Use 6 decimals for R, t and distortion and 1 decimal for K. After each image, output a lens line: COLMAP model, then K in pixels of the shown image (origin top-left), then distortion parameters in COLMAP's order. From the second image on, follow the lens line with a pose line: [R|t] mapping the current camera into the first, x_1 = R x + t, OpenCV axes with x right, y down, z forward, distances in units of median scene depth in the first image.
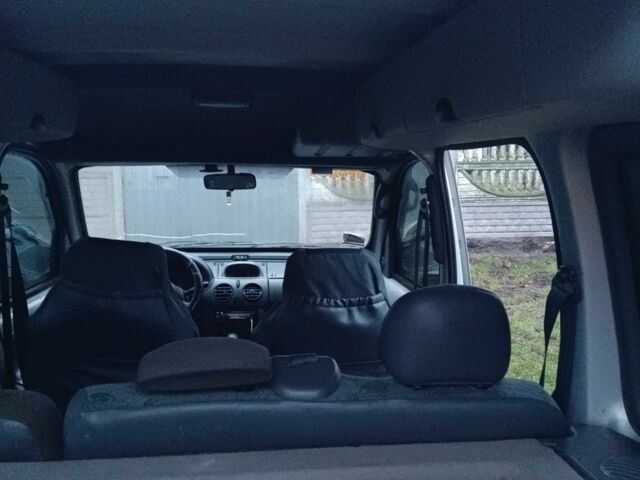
lens RADIAL K [[598.4, 0, 320.0], [0, 598.4, 240.0], [0, 0, 1]] dist [0.001247, 0.000499]
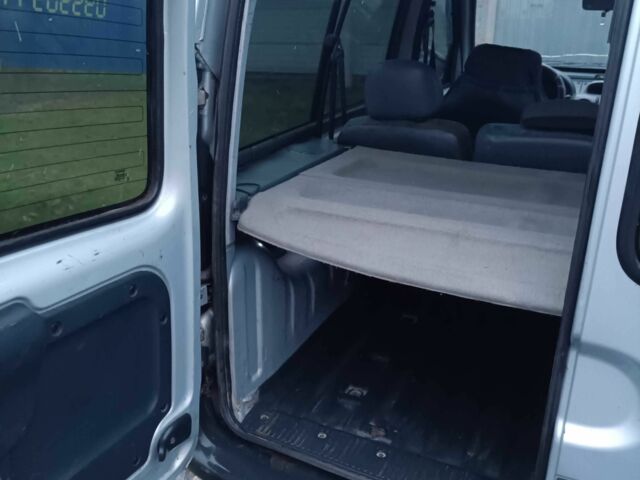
lens RADIAL K [[598.4, 0, 320.0], [0, 598.4, 240.0], [0, 0, 1]] dist [0.001247, 0.000499]
pose [[0.838416, 0.203994, -0.505415, 0.054770], [-0.064787, 0.958042, 0.279209, 0.047761], [0.541166, -0.201349, 0.816454, -0.290728]]
